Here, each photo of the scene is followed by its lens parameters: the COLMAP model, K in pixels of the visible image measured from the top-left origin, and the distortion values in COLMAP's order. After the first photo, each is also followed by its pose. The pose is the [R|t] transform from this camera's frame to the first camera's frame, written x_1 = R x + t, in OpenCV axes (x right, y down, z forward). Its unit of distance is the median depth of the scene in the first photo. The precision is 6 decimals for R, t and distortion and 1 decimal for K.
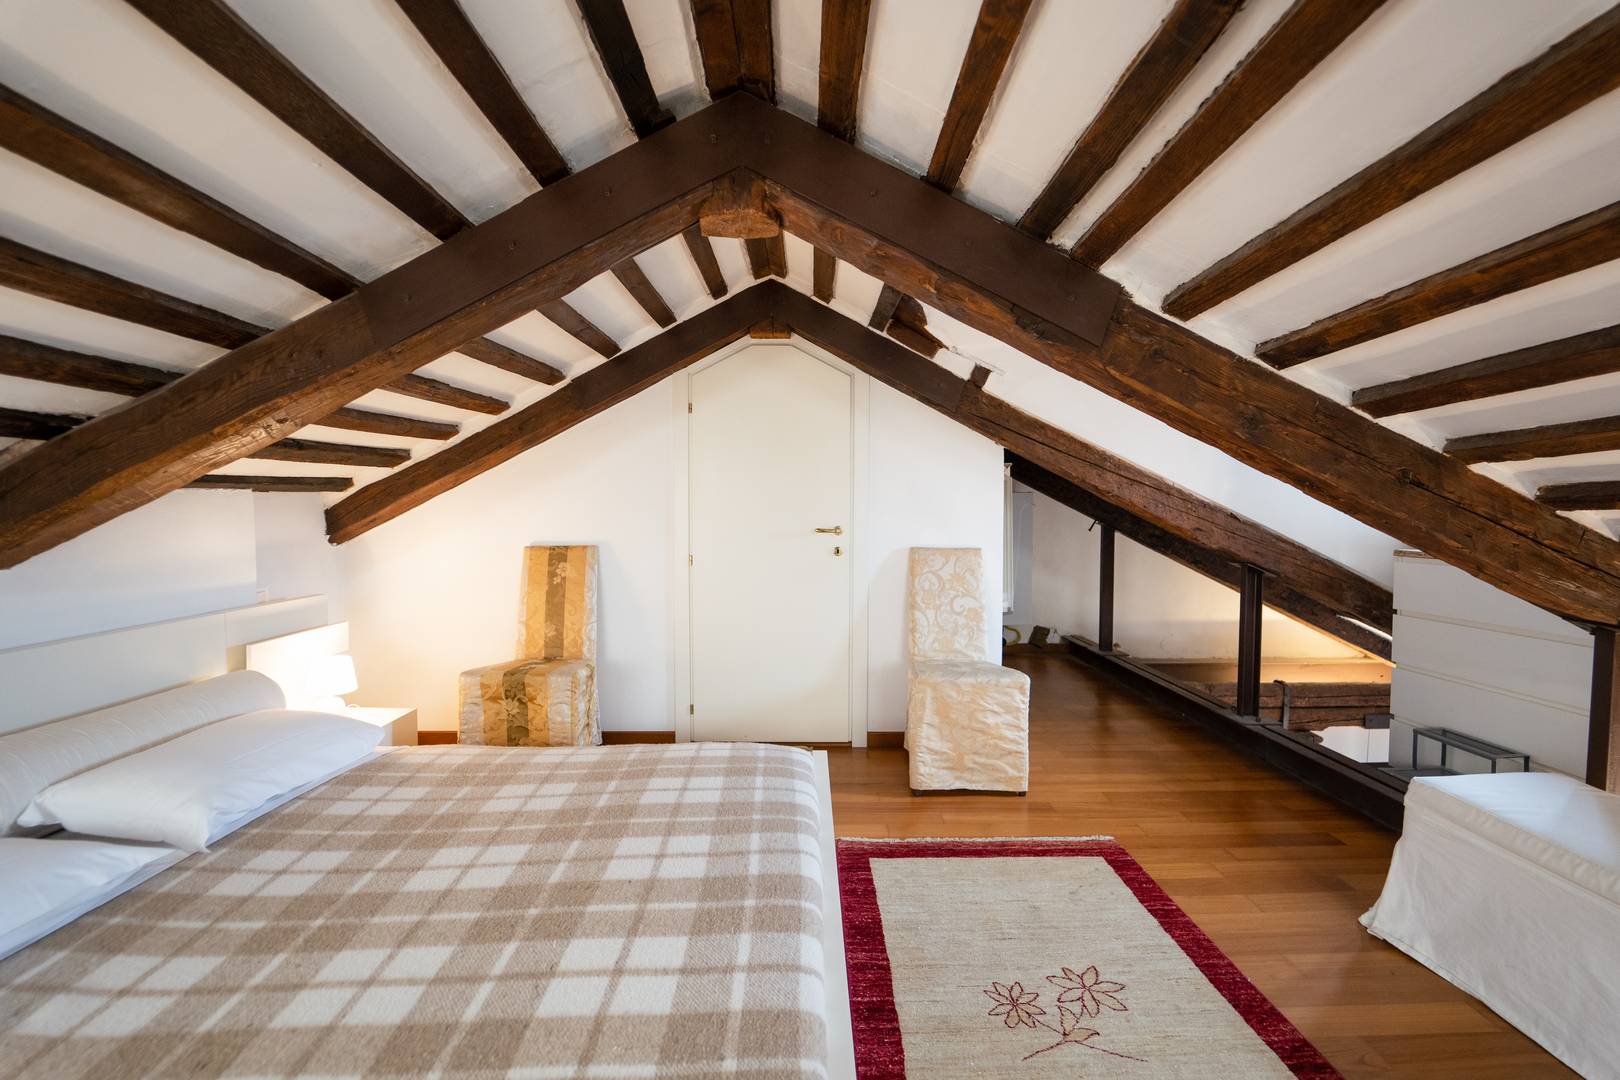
lens RADIAL K [[669.7, 0, 815.8], [0, 669.7, 536.3], [0, 0, 1]] dist [-0.019920, 0.000216]
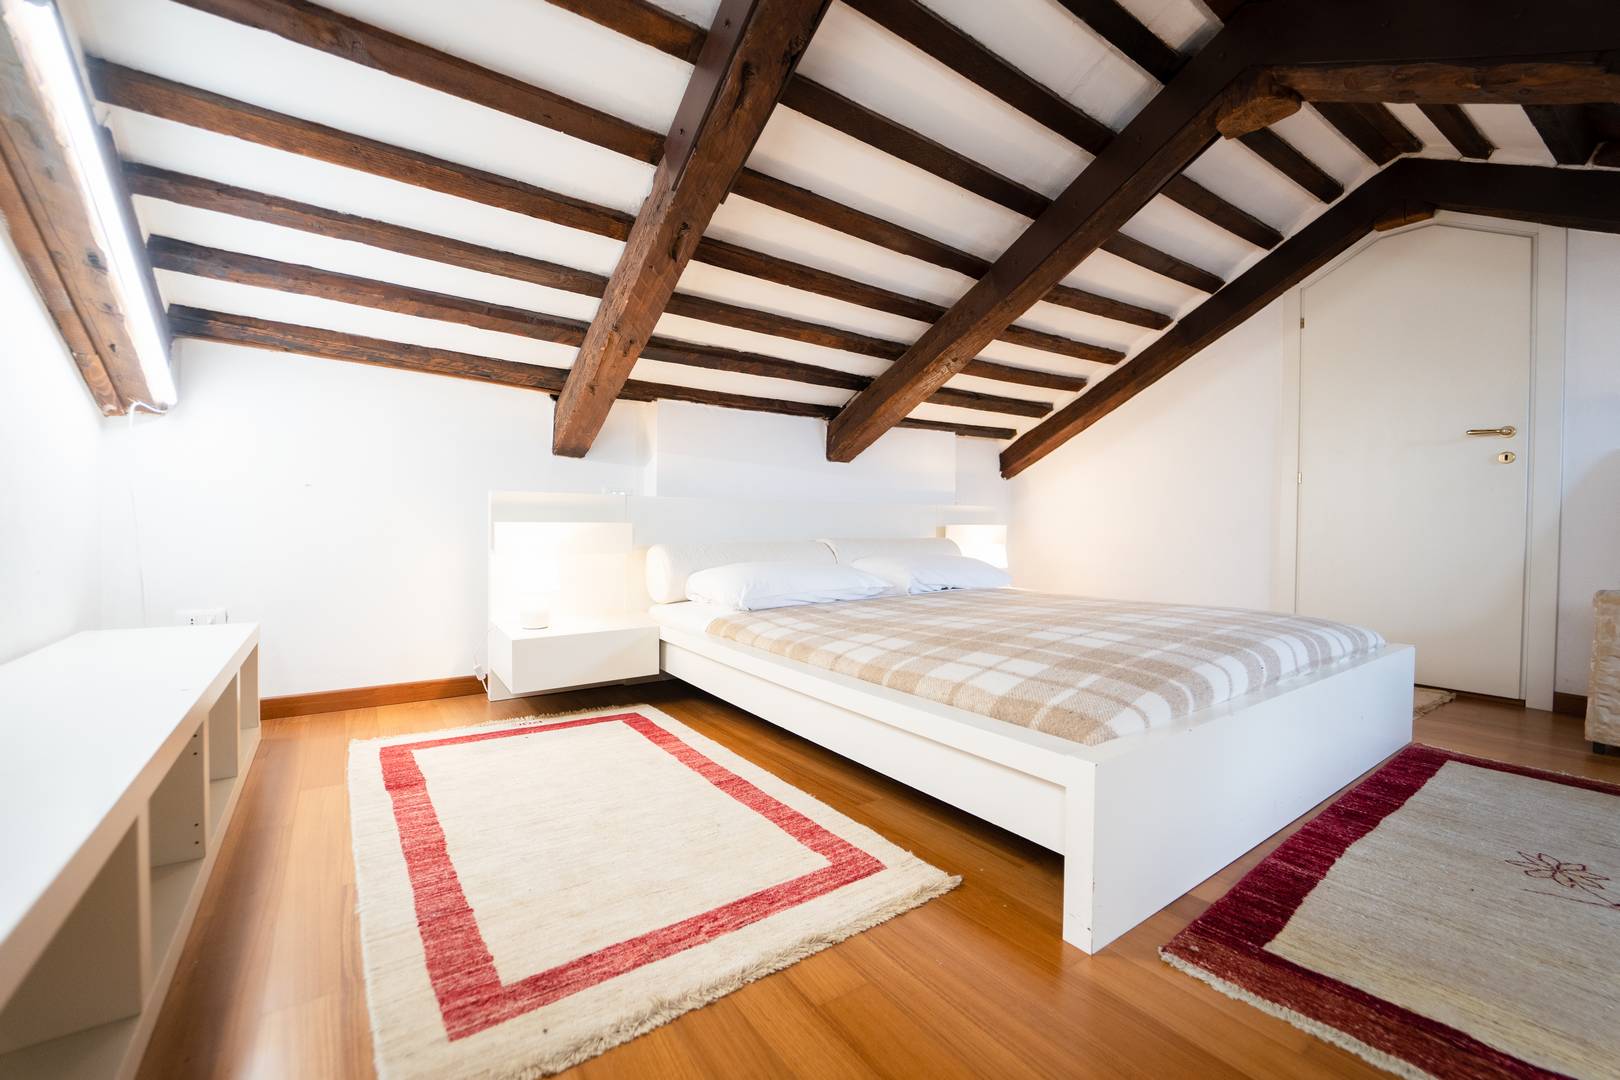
lens RADIAL K [[669.7, 0, 815.8], [0, 669.7, 536.3], [0, 0, 1]] dist [-0.019920, 0.000216]
pose [[0.568215, 0.018956, -0.822661, 0.225088], [-0.041080, 0.999142, -0.005352, 0.165621], [0.821854, 0.036836, 0.568506, -0.138505]]
